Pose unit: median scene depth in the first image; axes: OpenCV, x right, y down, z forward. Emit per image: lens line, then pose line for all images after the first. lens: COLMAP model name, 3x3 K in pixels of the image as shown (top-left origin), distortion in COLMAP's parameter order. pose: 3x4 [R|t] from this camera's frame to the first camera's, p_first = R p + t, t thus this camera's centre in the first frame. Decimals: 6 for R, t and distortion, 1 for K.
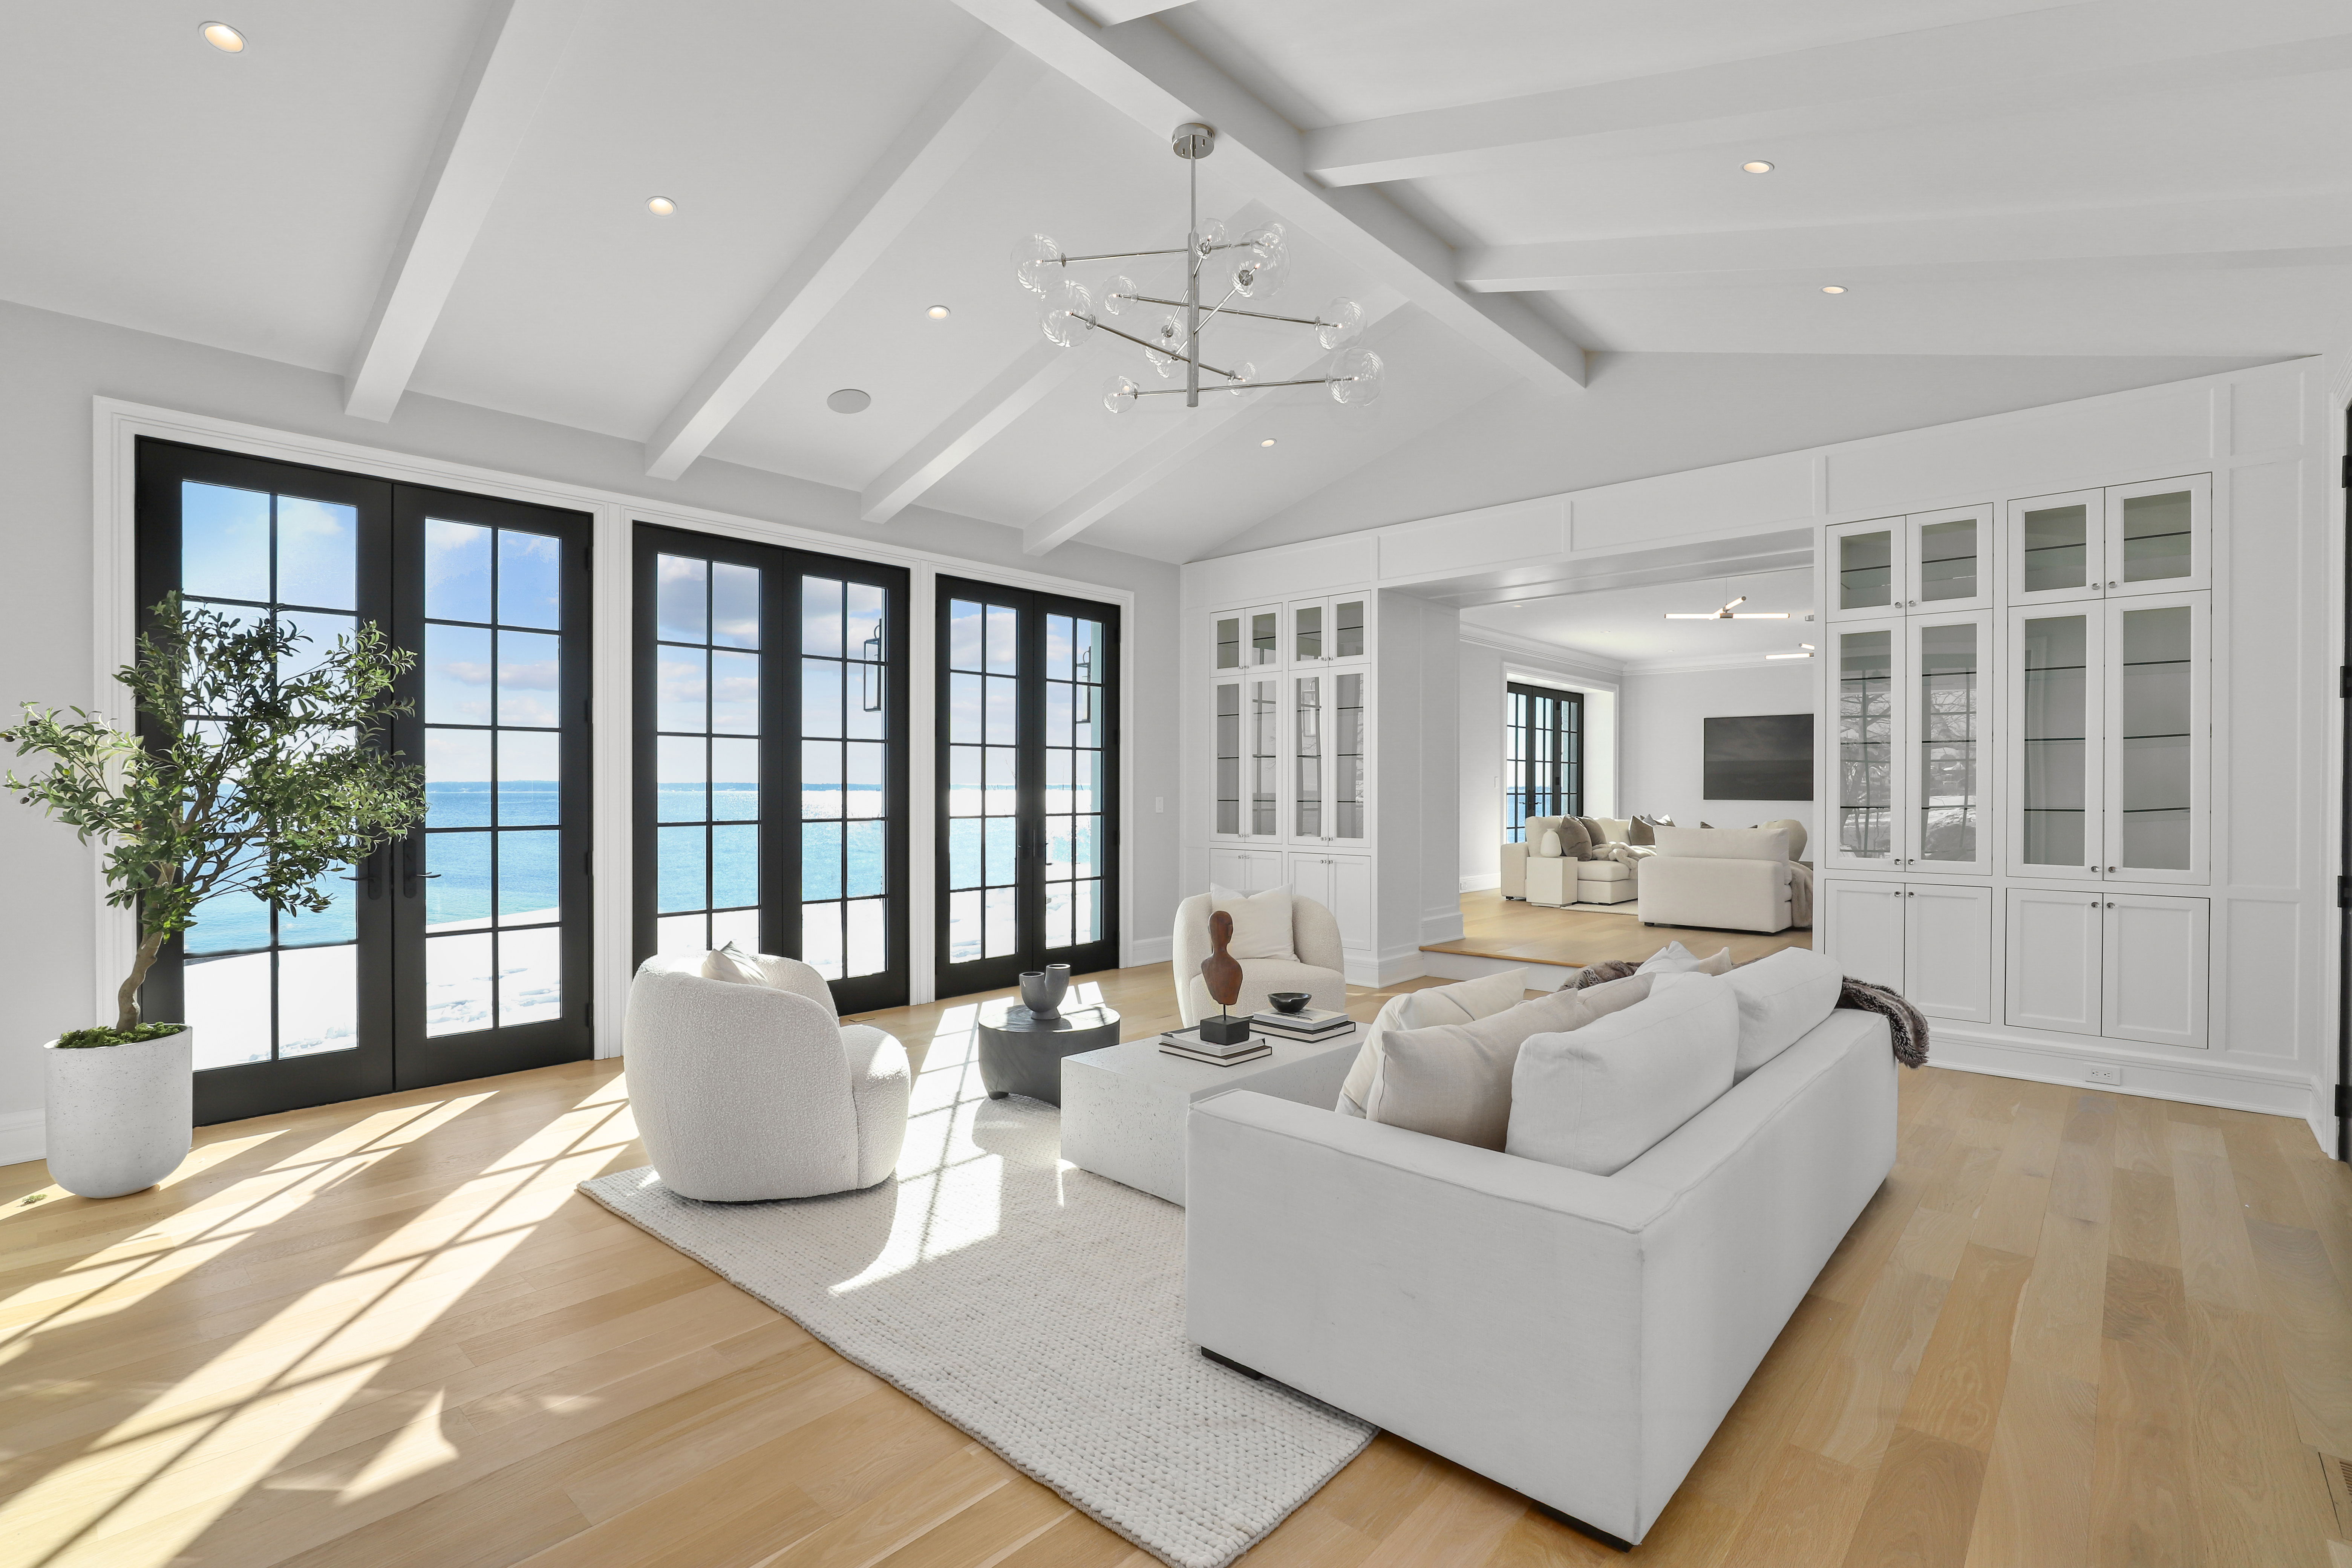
lens RADIAL K [[1077.5, 0, 1169.5], [0, 1077.5, 791.3], [0, 0, 1]] dist [-0.009008, 0.000167]
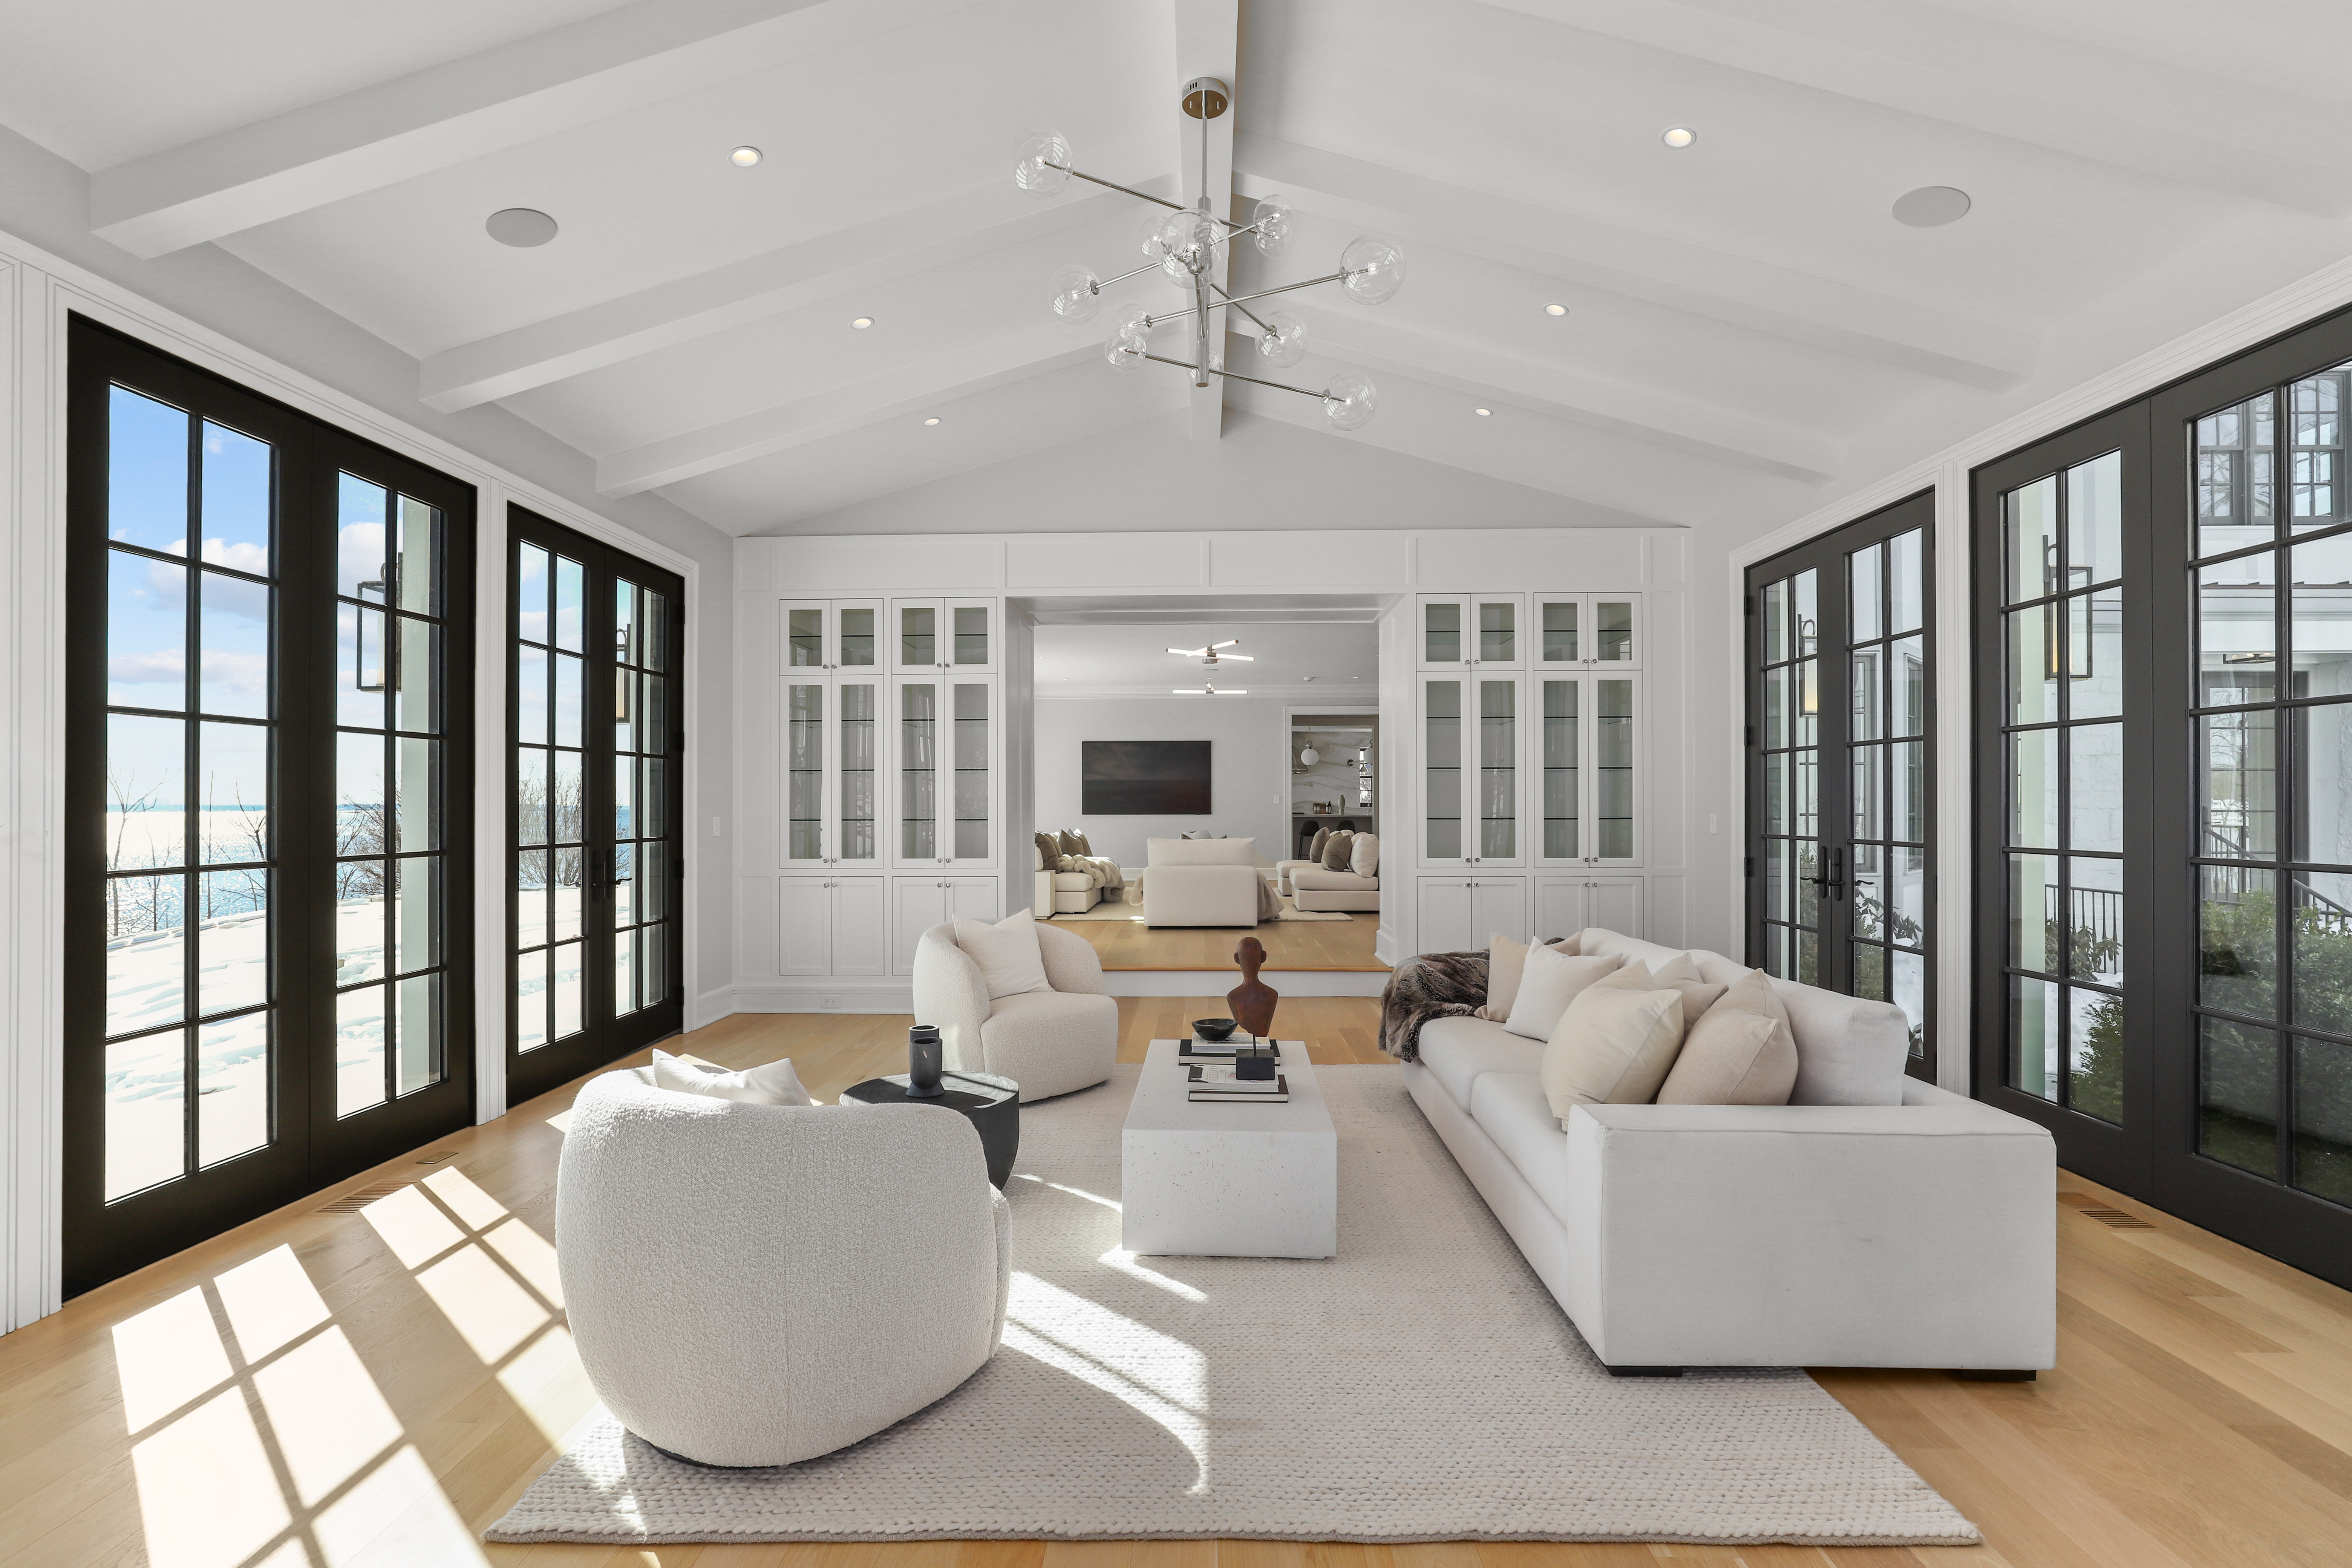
lens RADIAL K [[1086.5, 0, 1176.0], [0, 1086.5, 784.0], [0, 0, 1]] dist [-0.007268, 0.000432]
pose [[0.757684, 0.009042, 0.652559, -0.386246], [0.005422, 0.999782, -0.020148, -0.001409], [-0.652599, 0.018804, 0.757470, 0.206658]]
